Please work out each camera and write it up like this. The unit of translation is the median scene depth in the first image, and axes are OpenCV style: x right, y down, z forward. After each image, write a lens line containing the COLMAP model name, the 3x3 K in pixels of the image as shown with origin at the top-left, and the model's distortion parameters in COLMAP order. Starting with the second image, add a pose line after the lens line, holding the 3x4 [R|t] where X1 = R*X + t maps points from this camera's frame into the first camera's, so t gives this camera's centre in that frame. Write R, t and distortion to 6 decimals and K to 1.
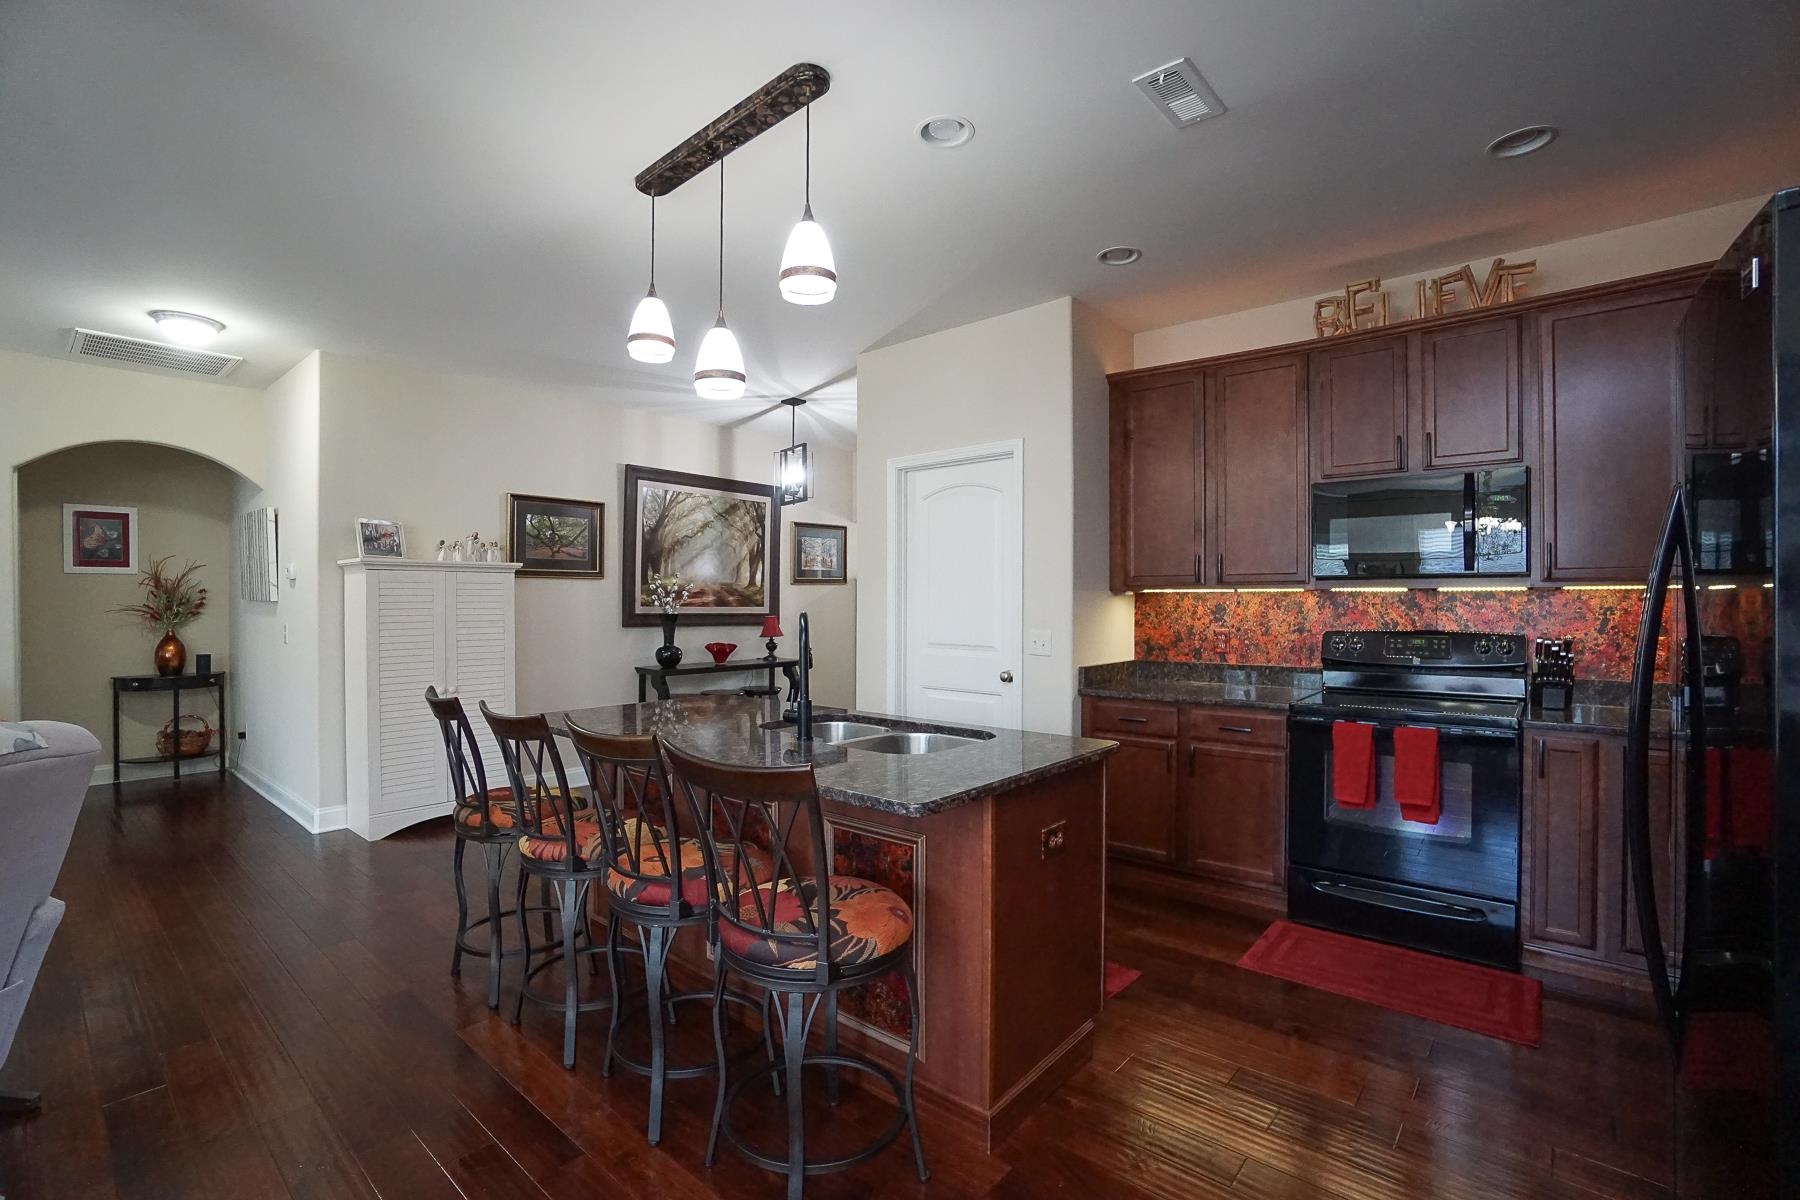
lens RADIAL K [[805.4, 0, 884.3], [0, 805.4, 601.3], [0, 0, 1]] dist [-0.022768, -0.000030]
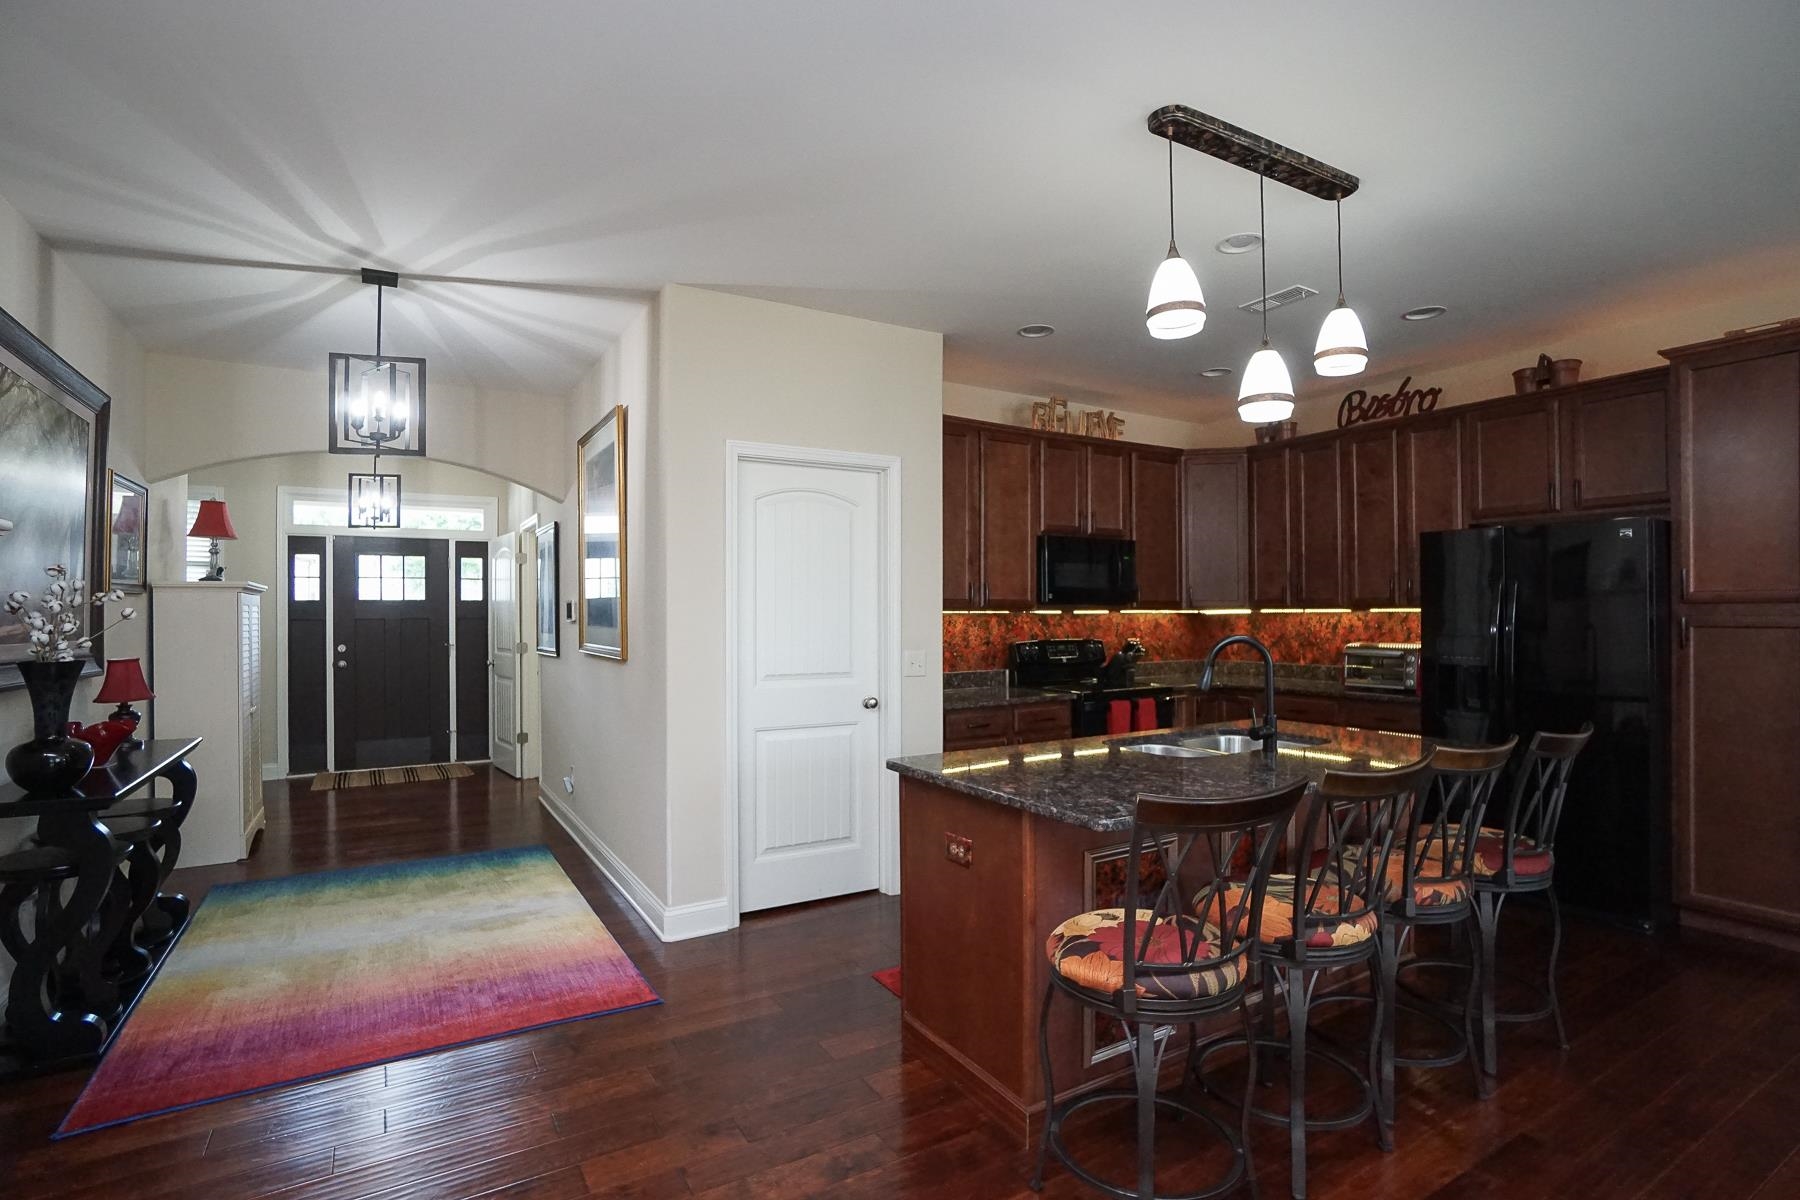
lens RADIAL K [[863.7, 0, 900.0], [0, 863.7, 600.0], [0, 0, 1]] dist [-0.021487, 0.000647]
pose [[0.305903, 0.015788, 0.951932, -0.831382], [0.011860, 0.999722, -0.020391, -0.006041], [-0.951989, 0.017527, 0.305630, 0.686426]]
